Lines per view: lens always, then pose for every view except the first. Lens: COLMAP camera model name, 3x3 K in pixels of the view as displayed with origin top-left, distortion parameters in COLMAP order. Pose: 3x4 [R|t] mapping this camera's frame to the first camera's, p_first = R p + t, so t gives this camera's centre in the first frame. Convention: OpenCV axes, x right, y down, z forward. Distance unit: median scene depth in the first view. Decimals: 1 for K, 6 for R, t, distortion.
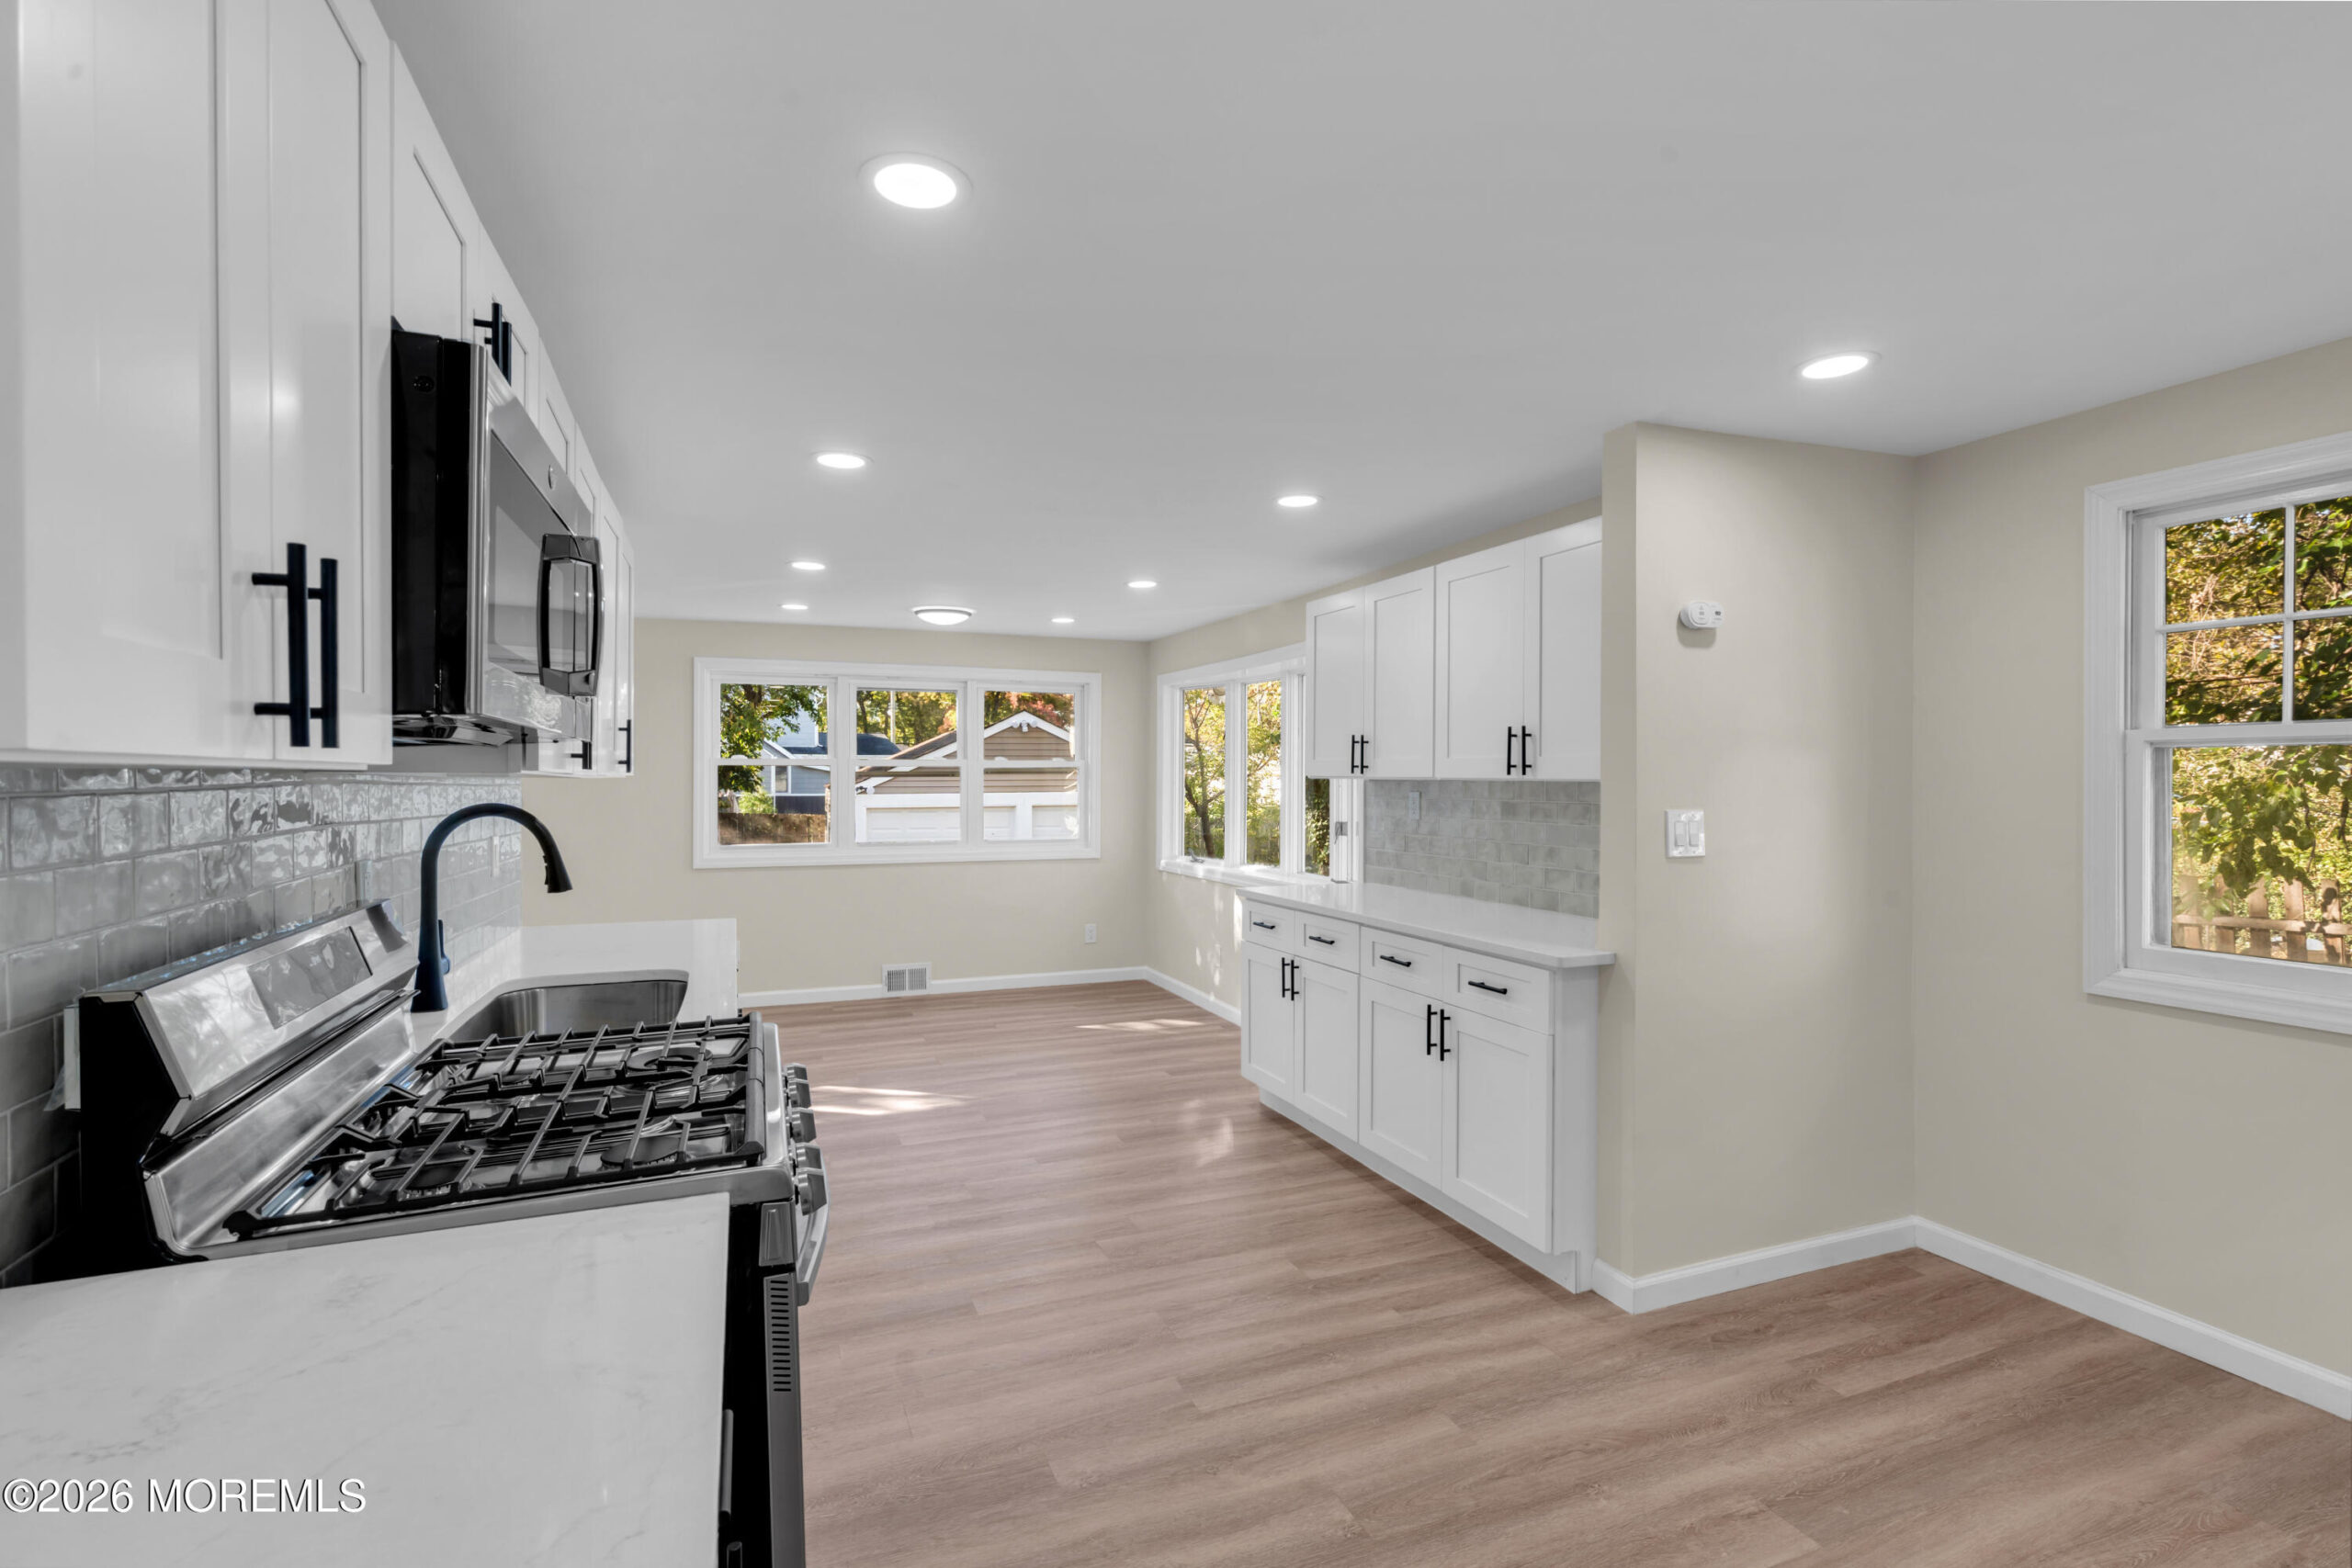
lens RADIAL K [[1068.5, 0, 1160.7], [0, 1068.5, 779.2], [0, 0, 1]] dist [-0.000943, 0.001140]
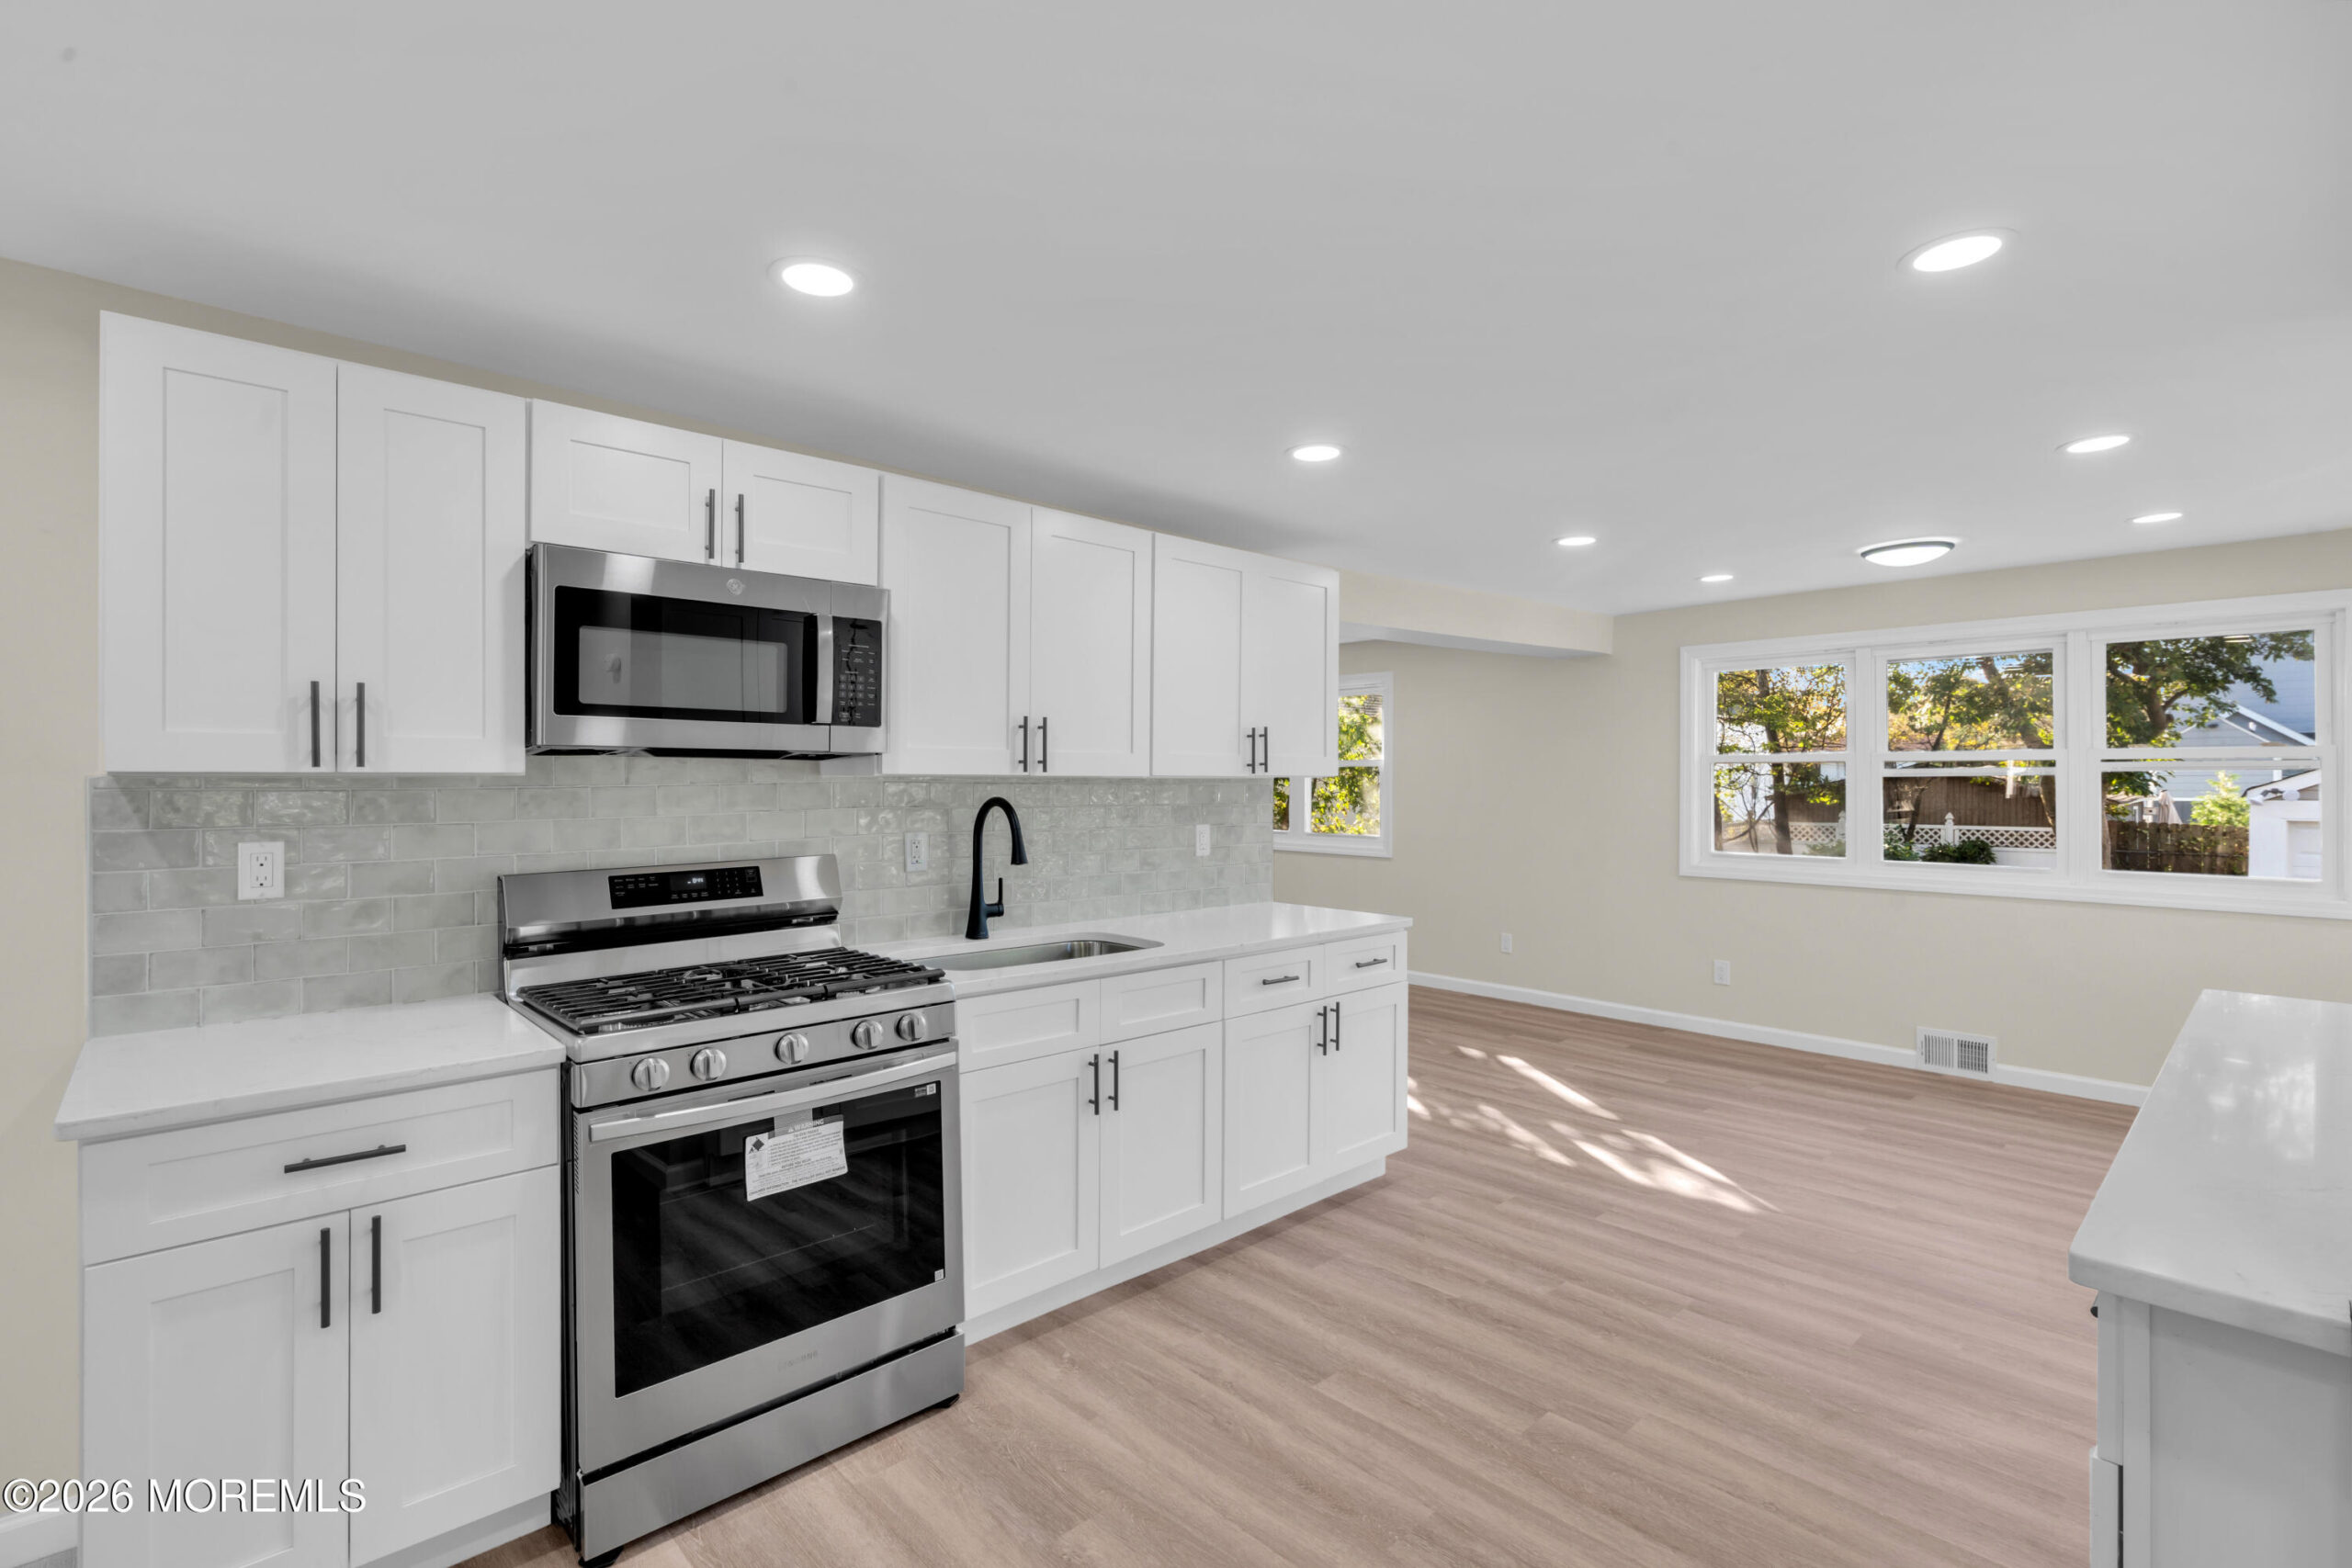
lens RADIAL K [[1068.5, 0, 1160.1], [0, 1068.5, 775.7], [0, 0, 1]] dist [-0.000943, 0.001140]
pose [[0.359672, 0.000277, -0.933079, 0.448357], [-0.002887, 0.999996, -0.000816, 0.000641], [0.933074, 0.002987, 0.359671, 0.419366]]
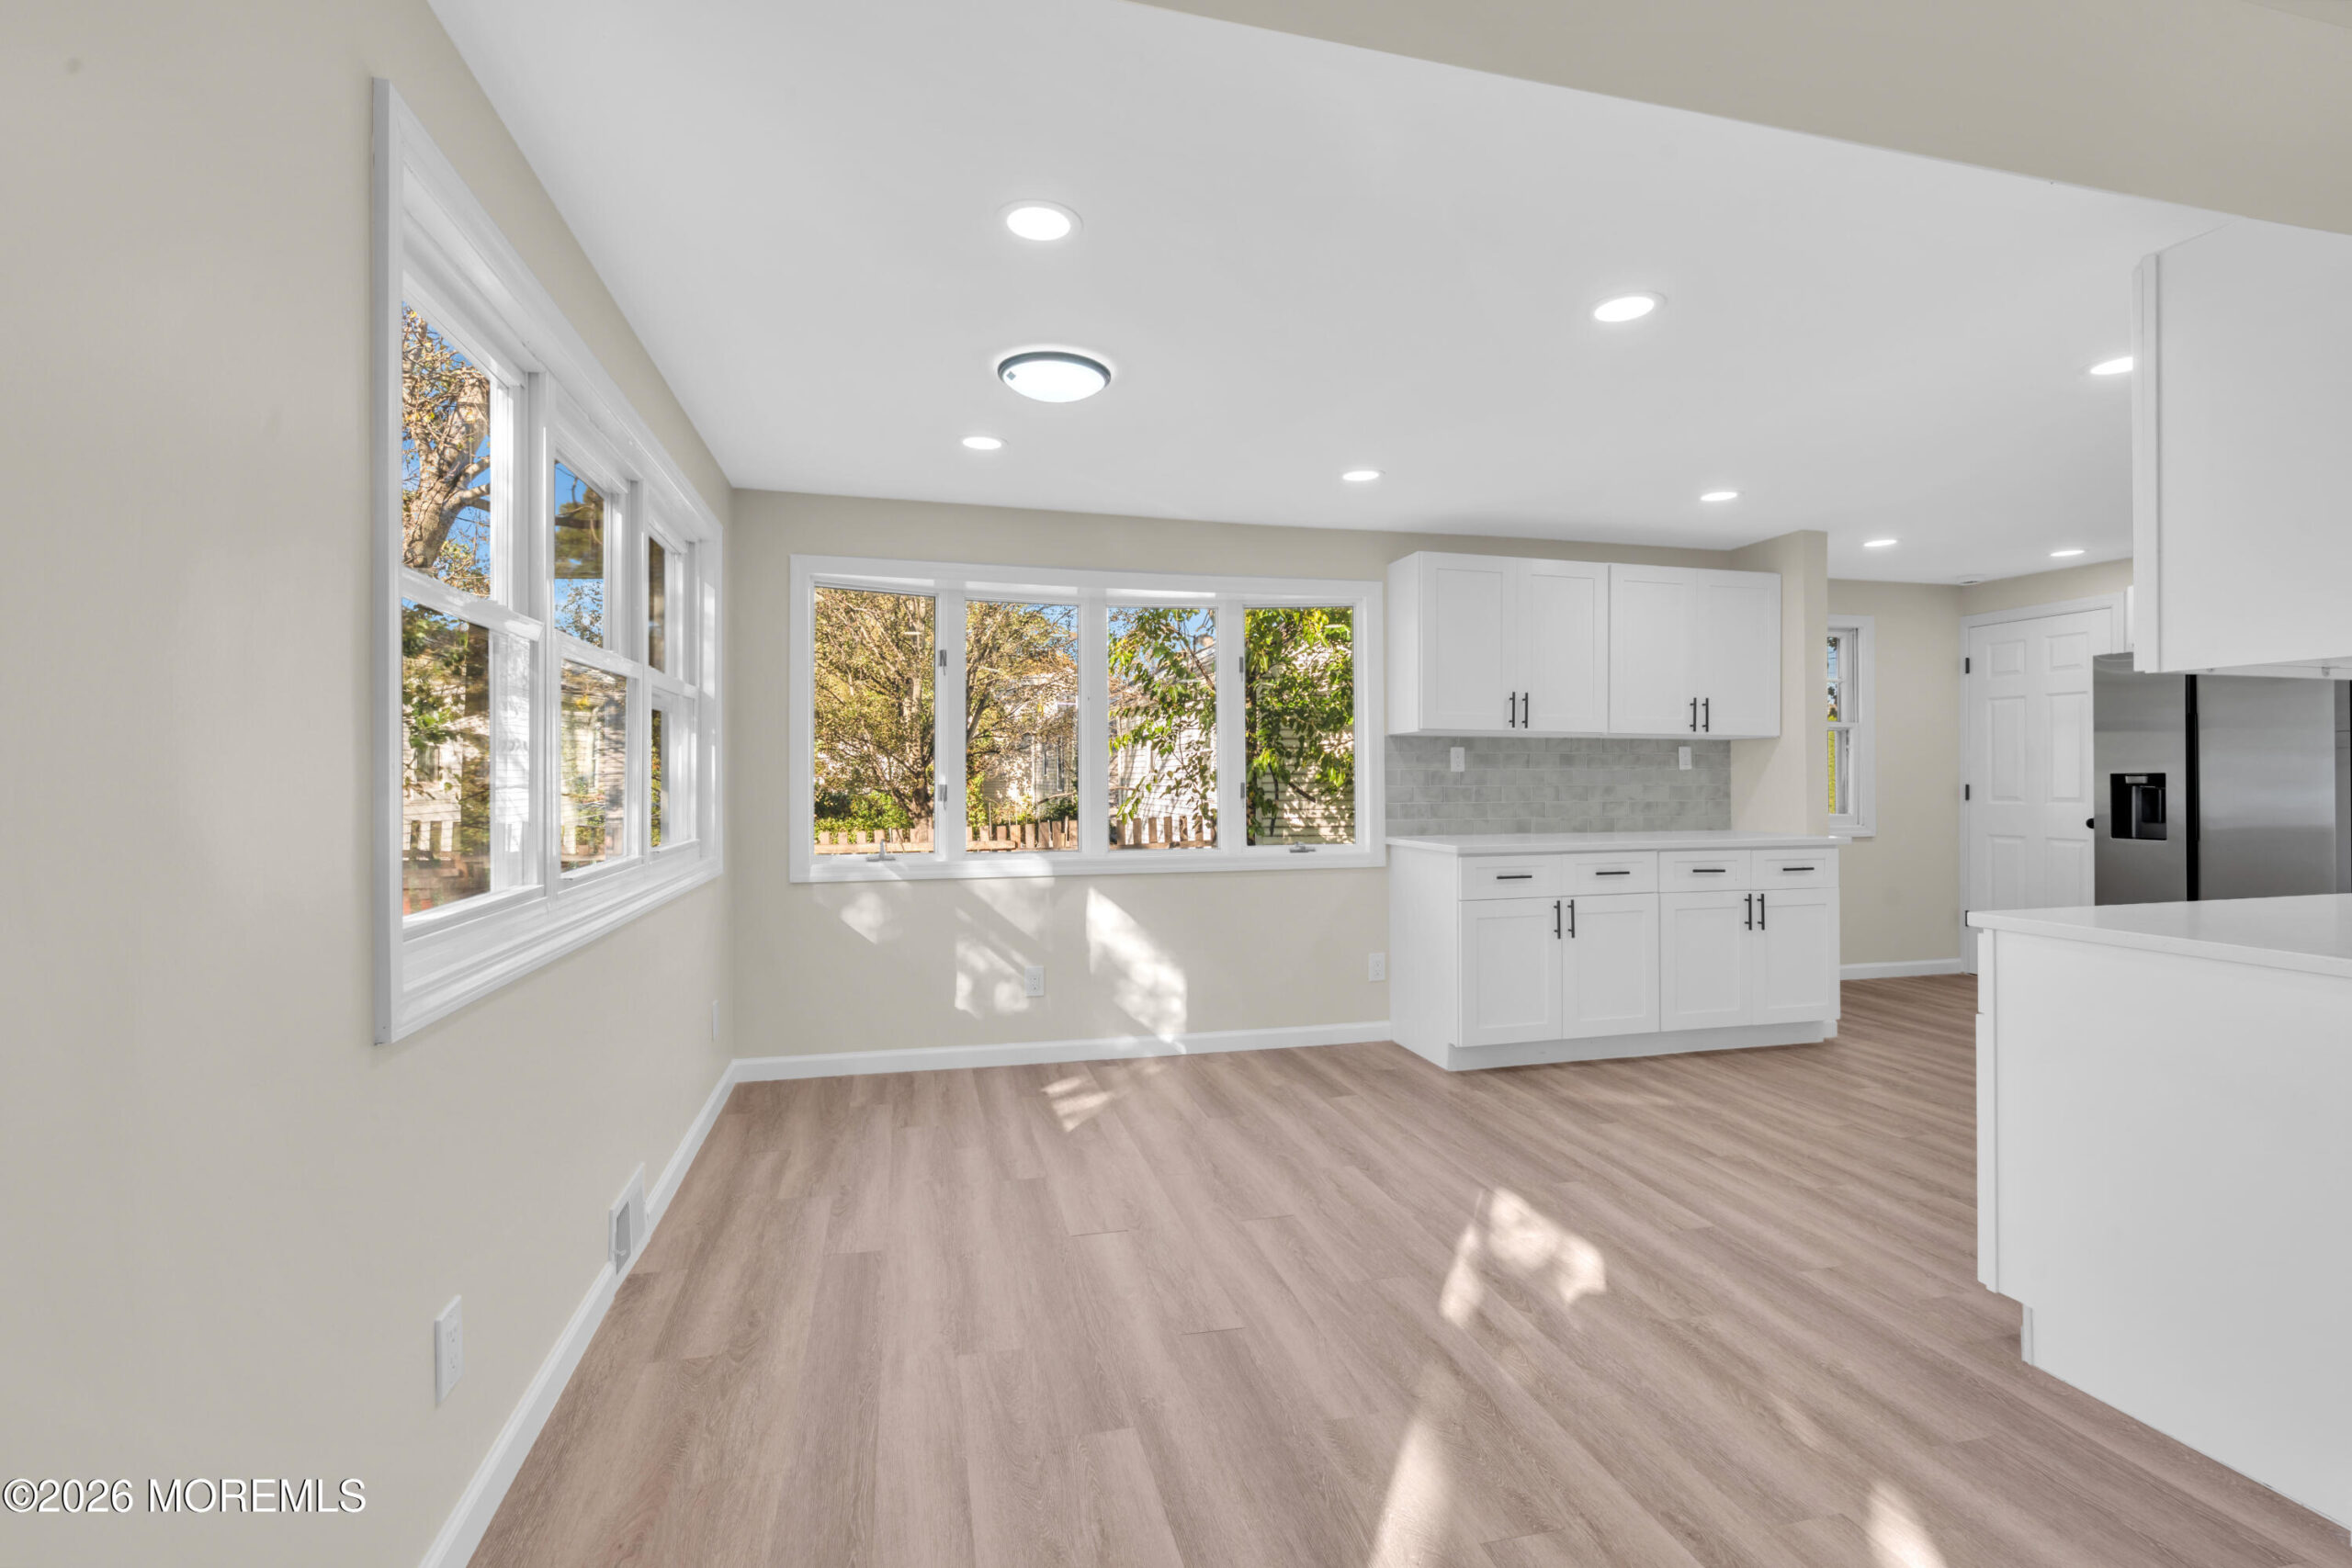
lens RADIAL K [[1068.5, 0, 1168.7], [0, 1068.5, 770.1], [0, 0, 1]] dist [-0.000943, 0.001140]
pose [[0.123688, 0.010162, 0.992269, -1.070762], [0.001868, 0.999943, -0.010474, 0.055679], [-0.992319, 0.003149, 0.123662, 1.379318]]
